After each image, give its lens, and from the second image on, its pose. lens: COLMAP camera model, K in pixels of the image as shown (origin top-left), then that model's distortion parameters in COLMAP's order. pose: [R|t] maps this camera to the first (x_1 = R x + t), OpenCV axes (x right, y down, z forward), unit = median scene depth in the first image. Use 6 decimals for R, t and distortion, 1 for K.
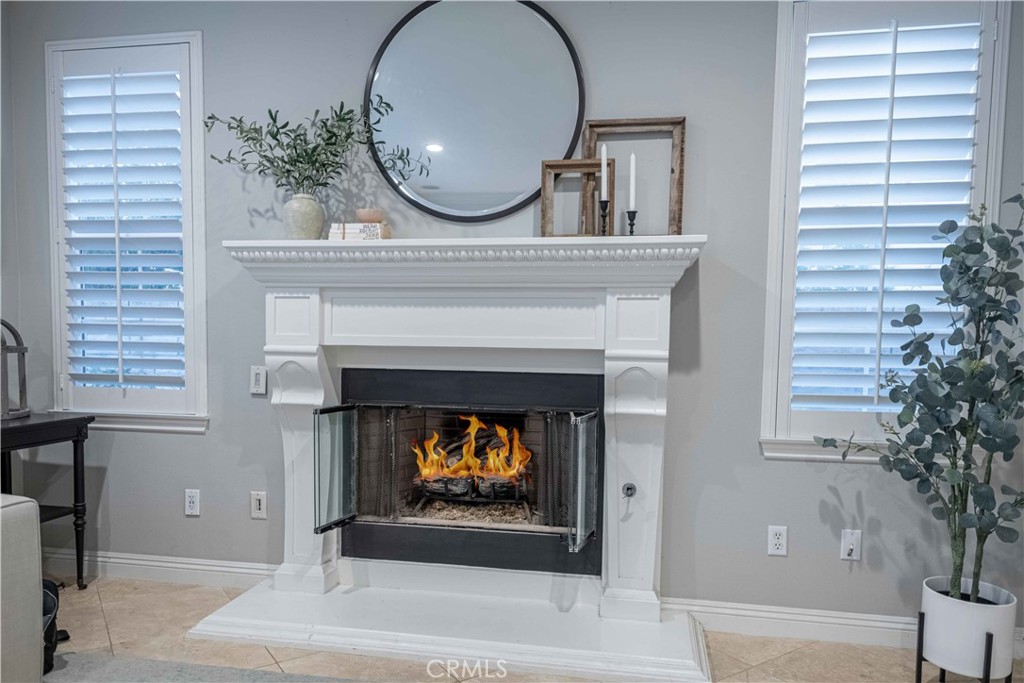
lens RADIAL K [[691.8, 0, 515.2], [0, 691.8, 377.1], [0, 0, 1]] dist [0.006012, 0.000510]
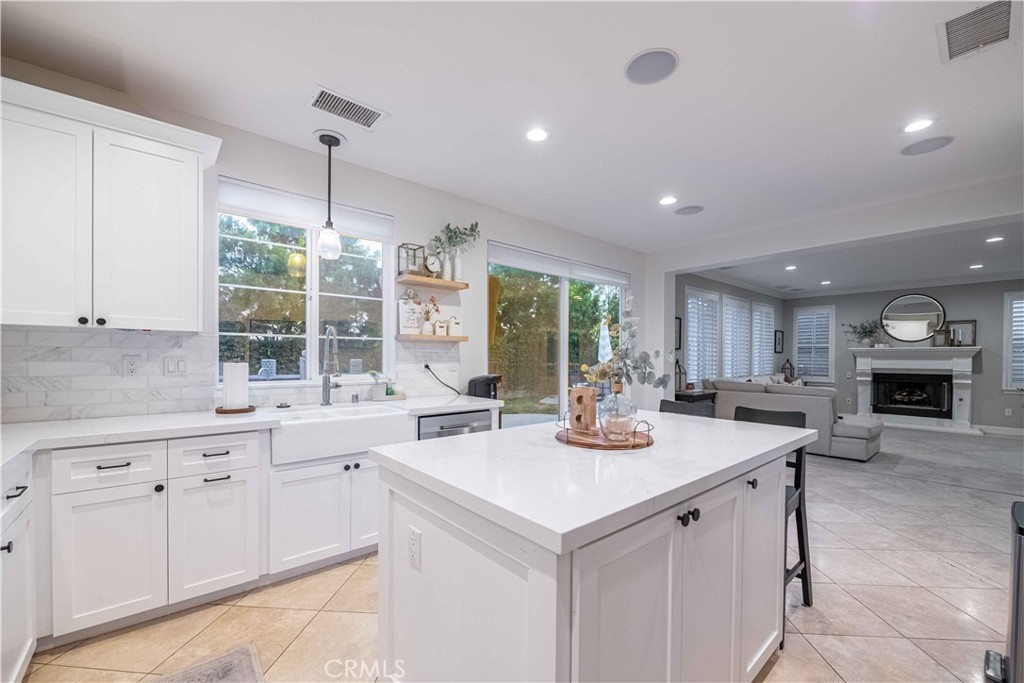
lens RADIAL K [[412.9, 0, 508.2], [0, 412.9, 362.3], [0, 0, 1]] dist [-0.007207, -0.001844]
pose [[0.769991, -0.006581, -0.638020, -0.417576], [-0.022473, 0.999047, -0.037426, 0.083098], [0.637658, 0.043156, 0.769109, -3.006496]]
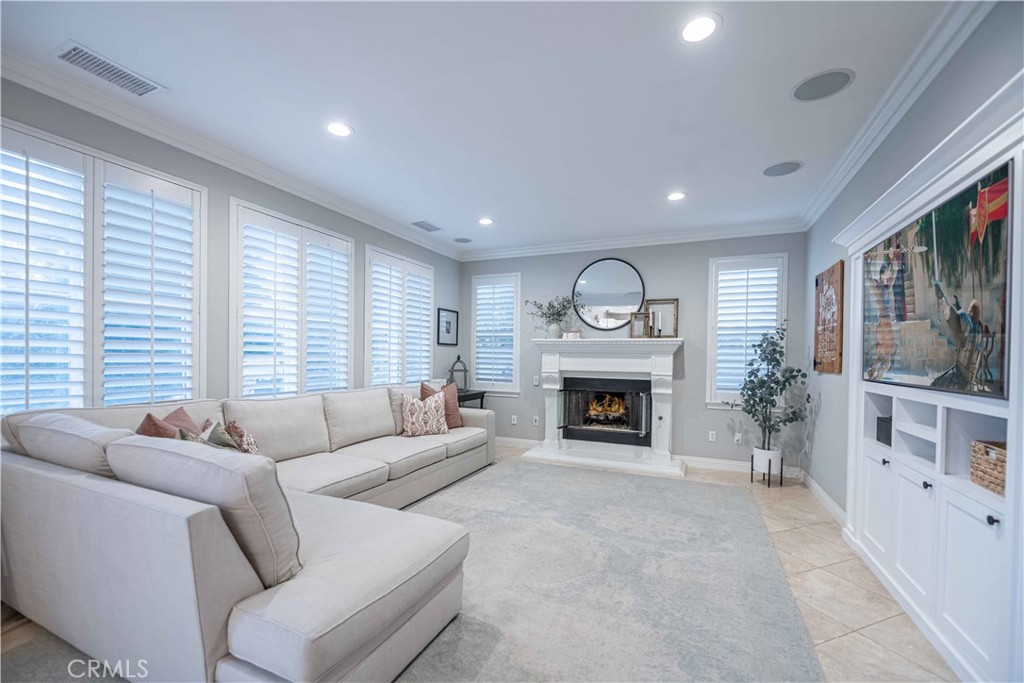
lens RADIAL K [[412.9, 0, 512.1], [0, 412.9, 363.0], [0, 0, 1]] dist [-0.007207, -0.001844]
pose [[0.971028, 0.000486, -0.238964, -0.035824], [-0.009761, 0.999244, -0.037630, -0.005526], [0.238765, 0.038872, 0.970299, -0.932997]]
